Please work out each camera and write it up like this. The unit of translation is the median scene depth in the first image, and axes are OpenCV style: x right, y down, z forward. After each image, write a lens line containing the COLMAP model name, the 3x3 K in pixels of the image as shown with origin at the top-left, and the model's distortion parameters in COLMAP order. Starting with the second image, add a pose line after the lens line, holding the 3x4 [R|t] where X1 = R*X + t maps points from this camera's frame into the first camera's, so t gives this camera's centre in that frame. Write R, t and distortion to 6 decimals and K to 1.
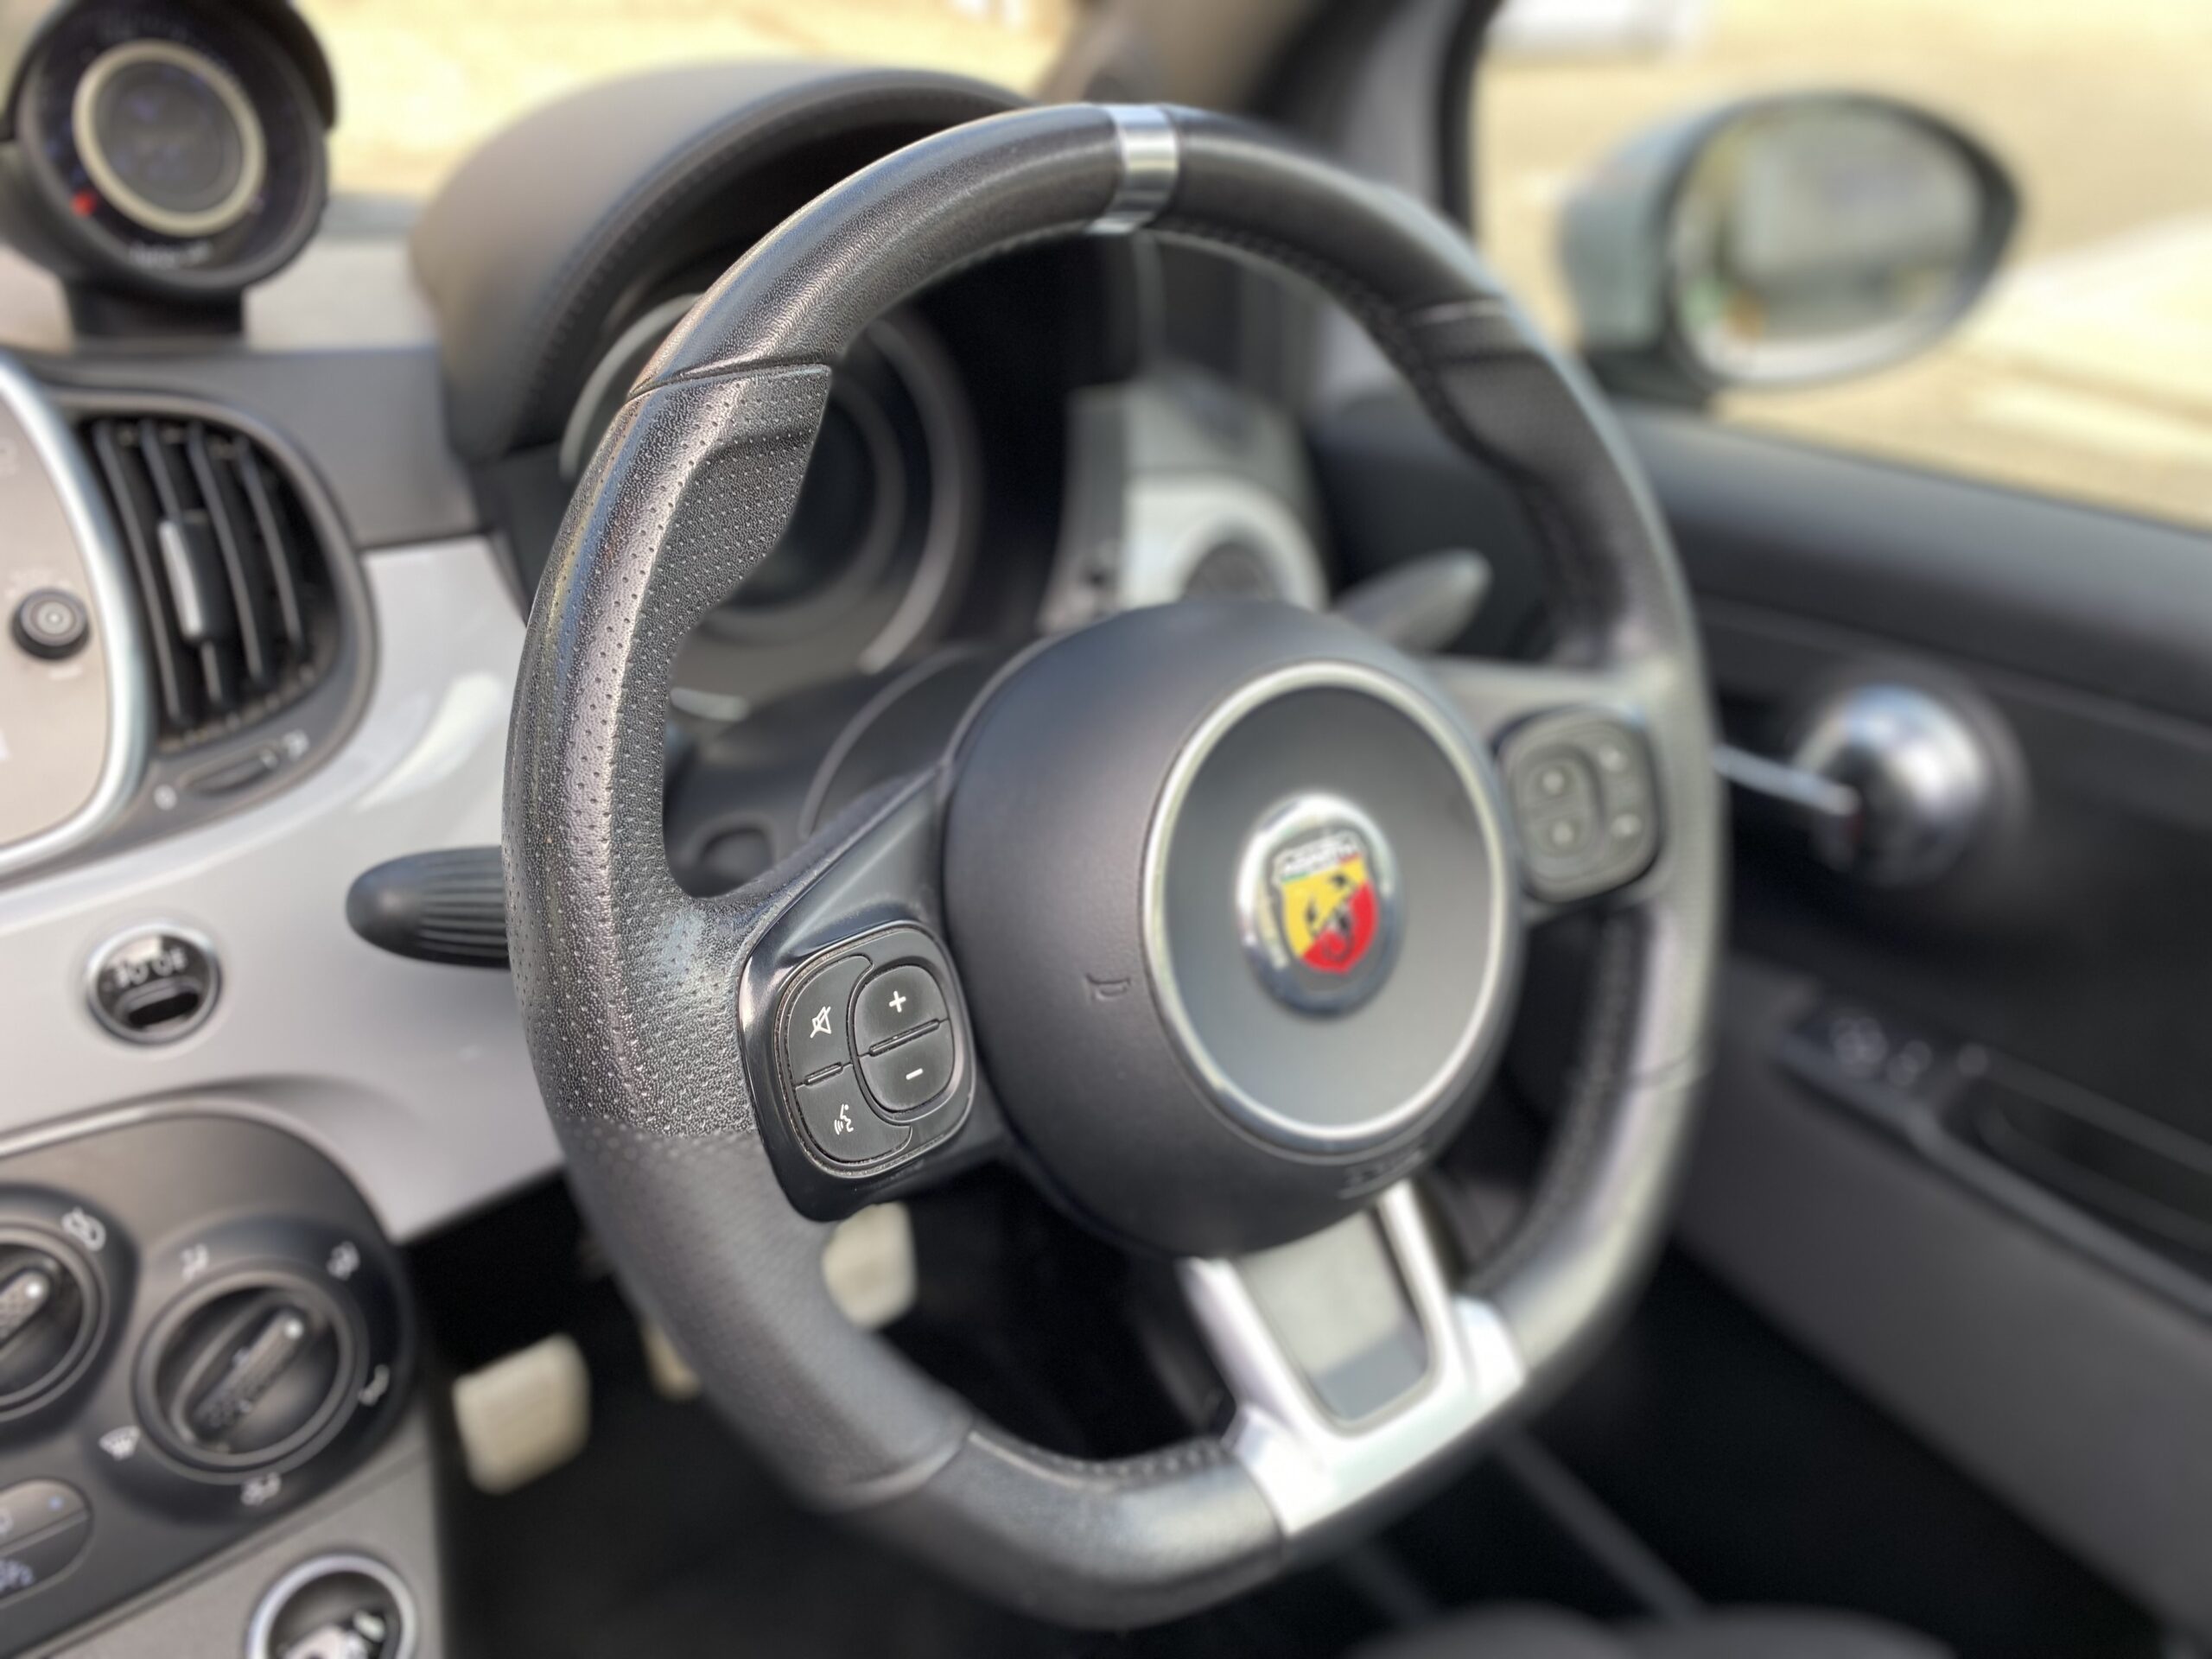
lens RADIAL K [[1727.9, 0, 1160.8], [0, 1727.9, 826.1], [0, 0, 1]] dist [0.020916, -0.003078]
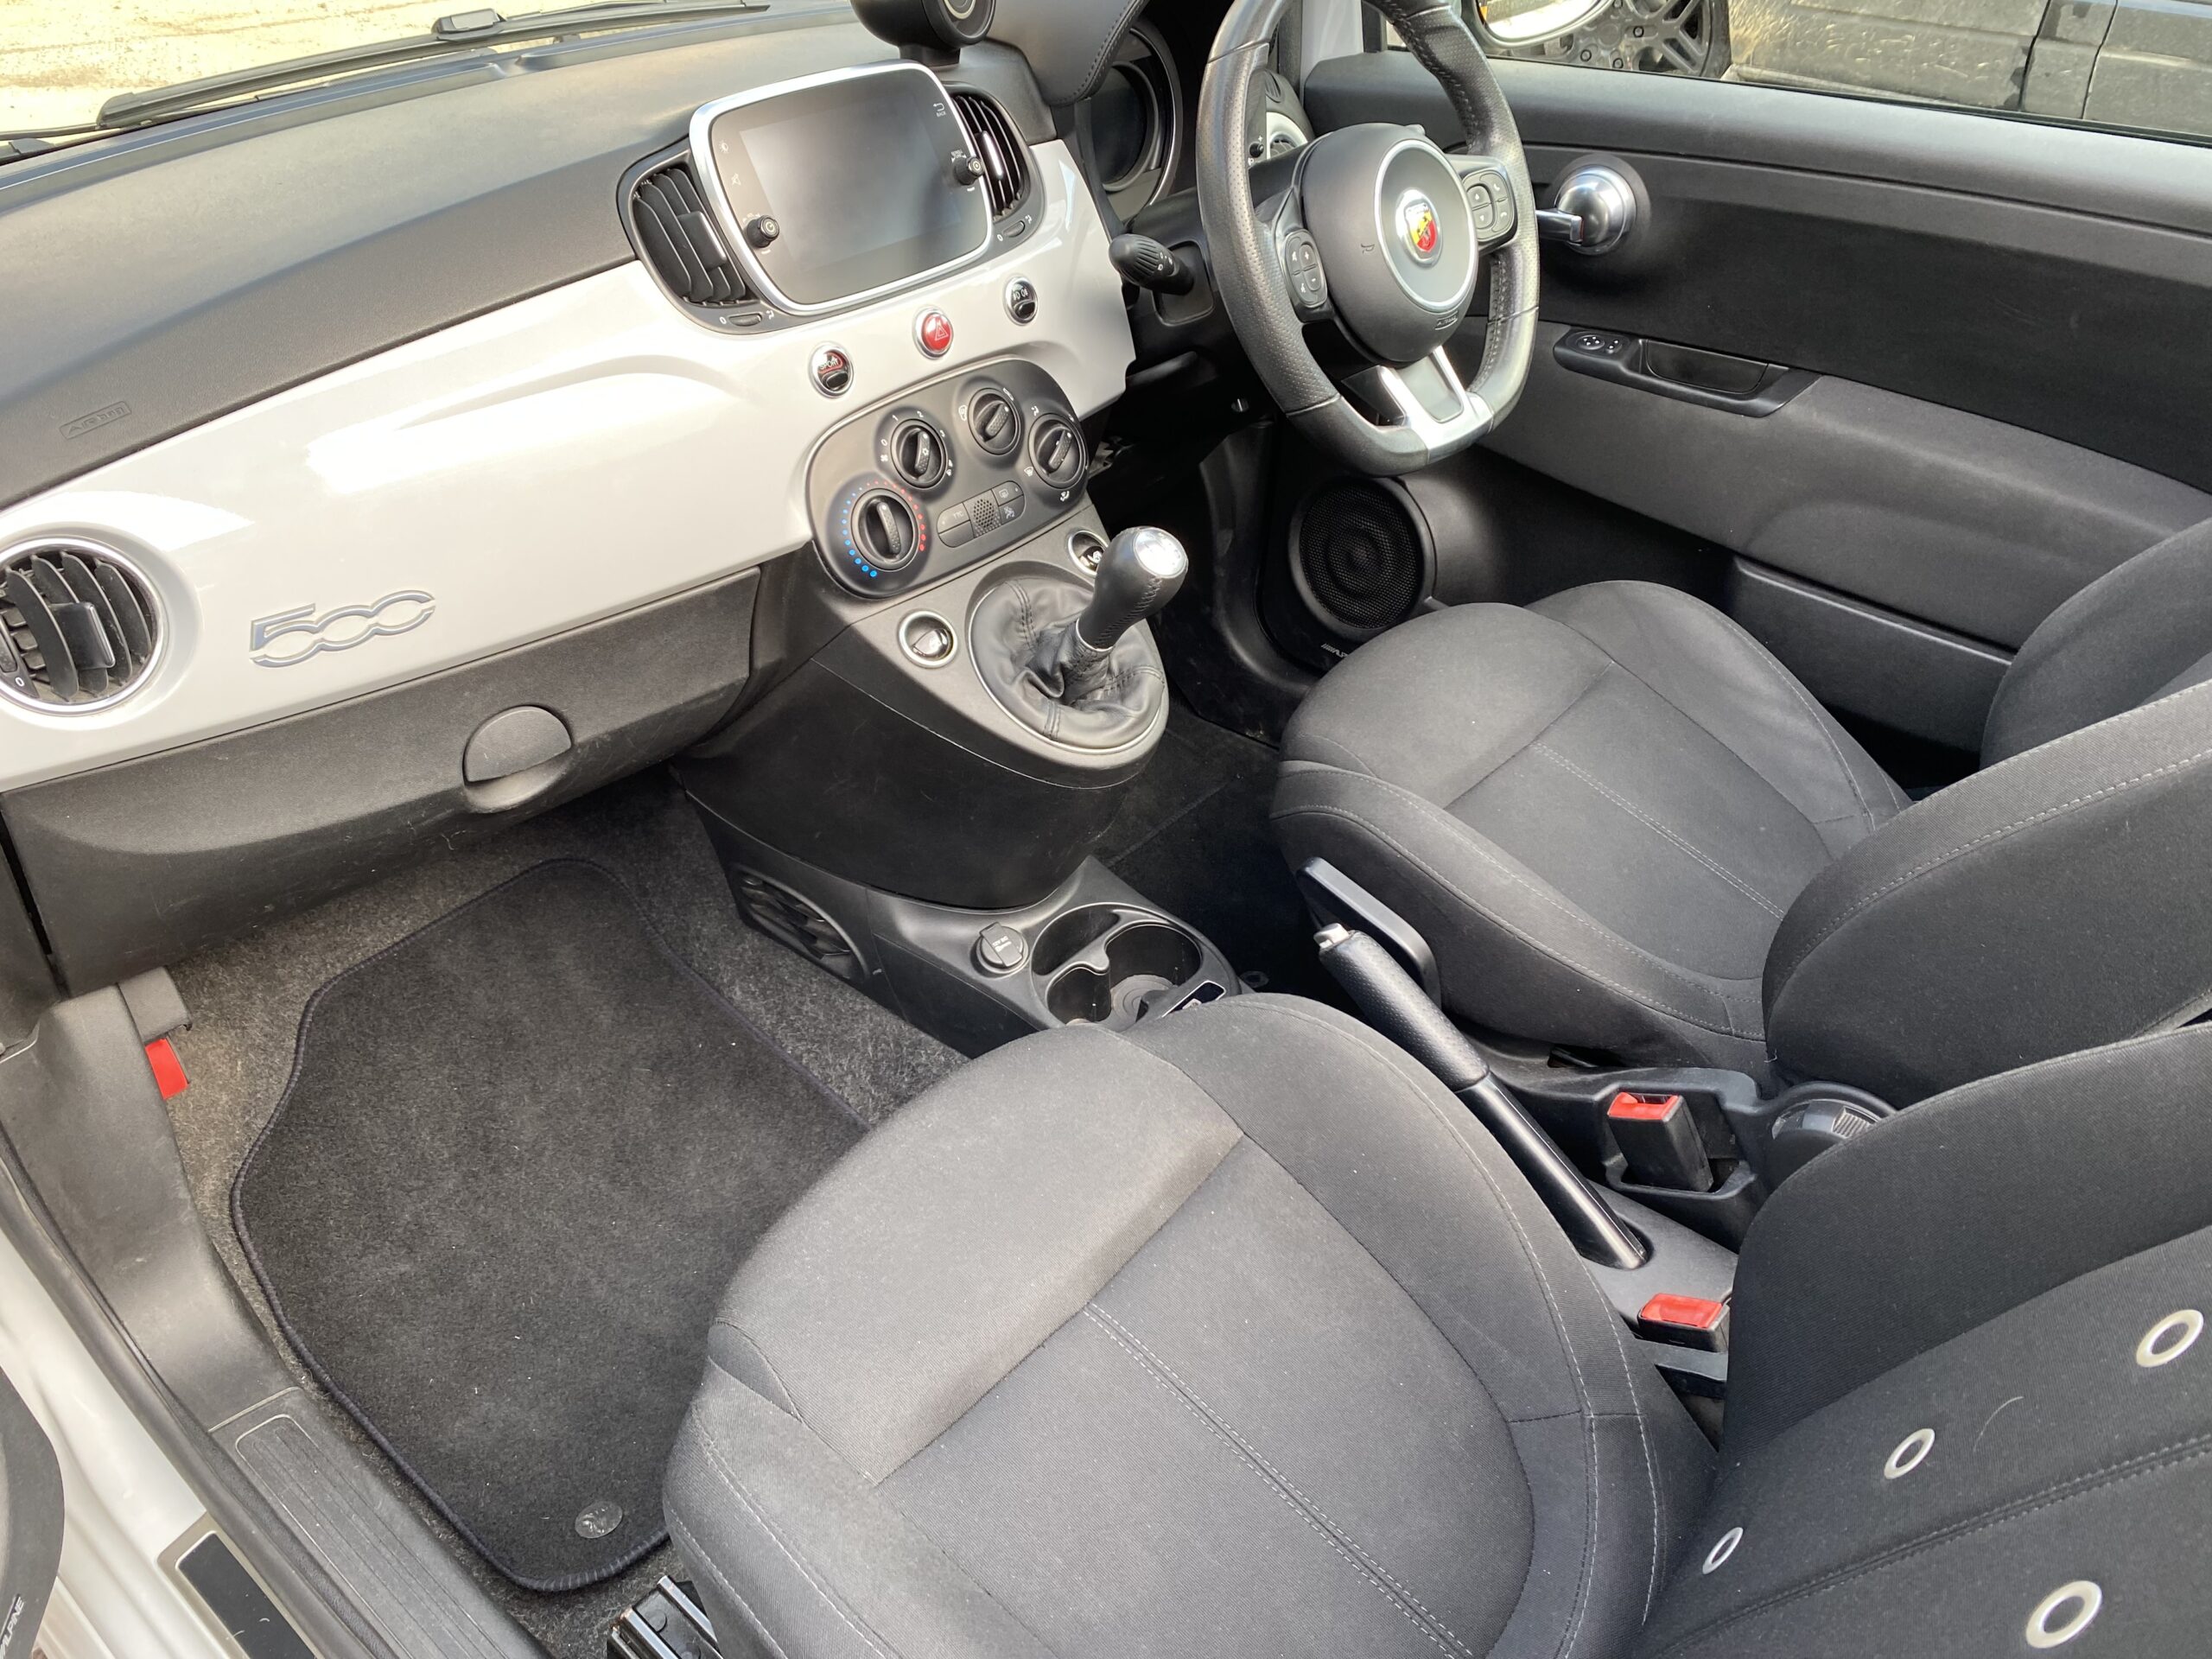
lens RADIAL K [[1727.9, 0, 1160.8], [0, 1727.9, 826.1], [0, 0, 1]] dist [0.020916, -0.003078]
pose [[0.978081, -0.147832, 0.146639, -0.834763], [0.127963, 0.982302, 0.136777, 0.531877], [-0.164263, -0.115014, 0.979688, -1.744253]]
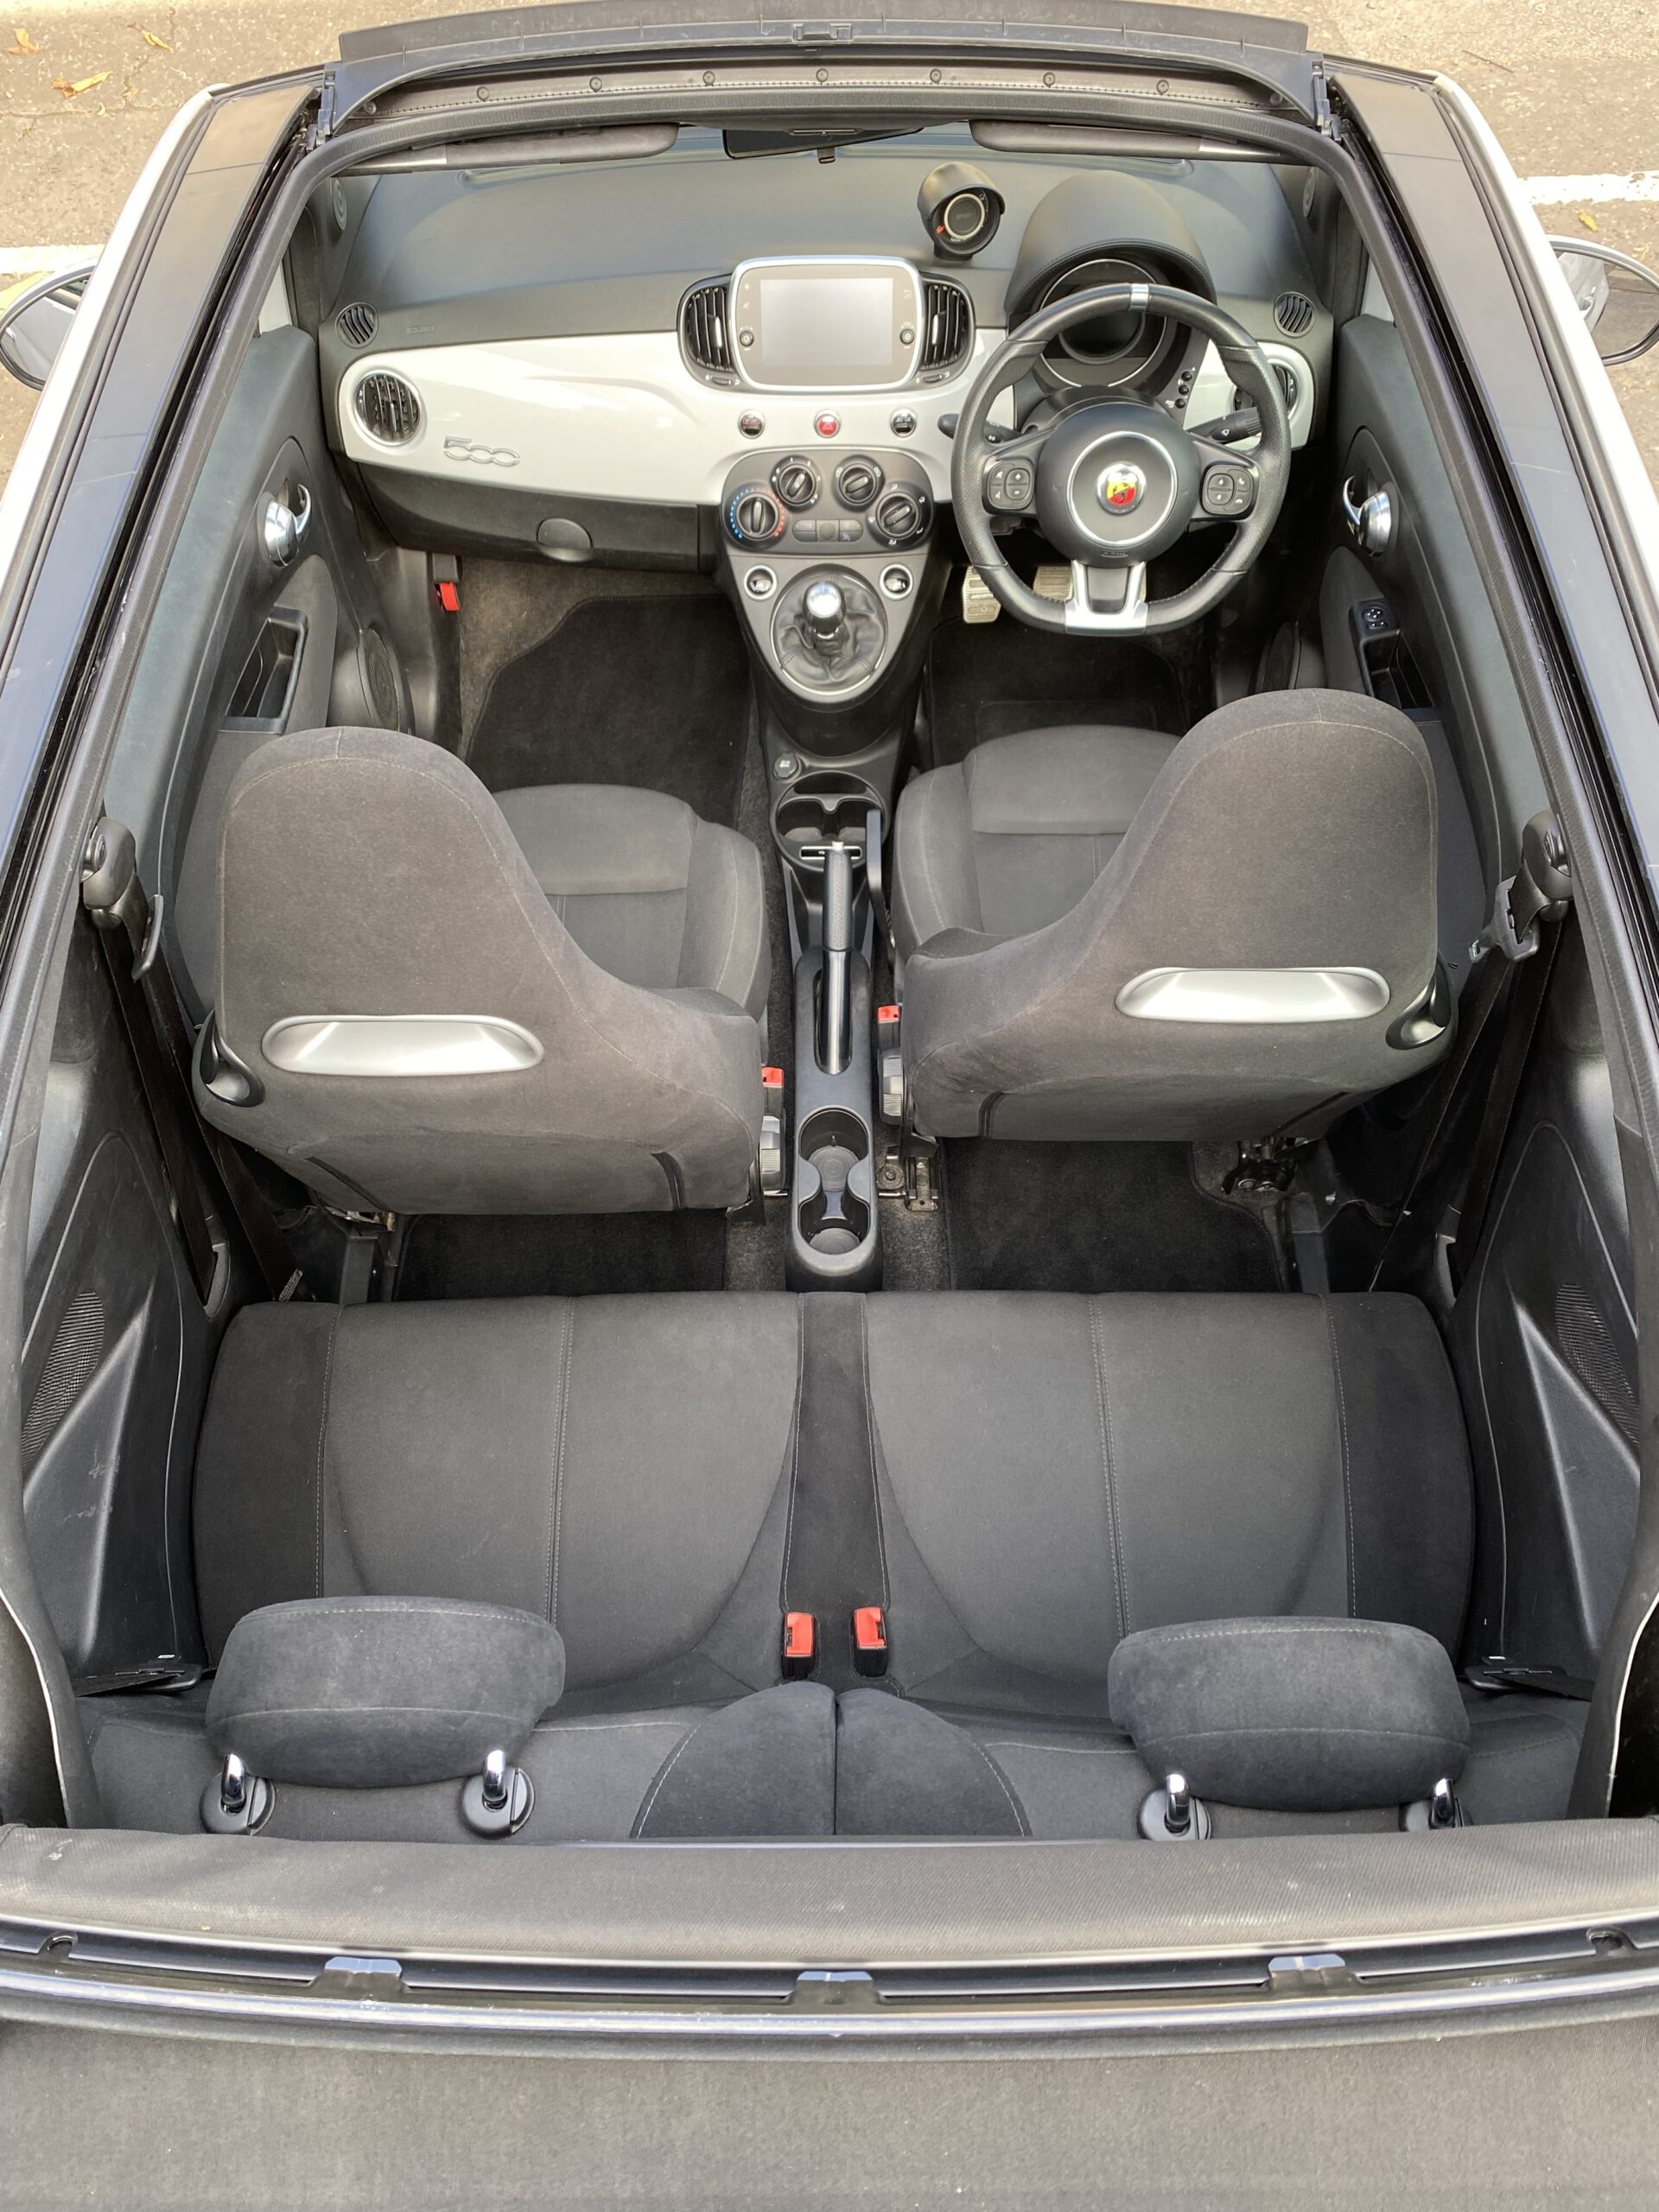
lens RADIAL K [[1912.5, 0, 825.3], [0, 1912.5, 1098.9], [0, 0, 1]] dist [0.019953, -0.022825]
pose [[0.781645, 0.462074, -0.418949, 2.081884], [-0.260715, 0.852245, 0.453549, -0.594179], [0.566621, -0.245288, 0.786622, -3.339021]]
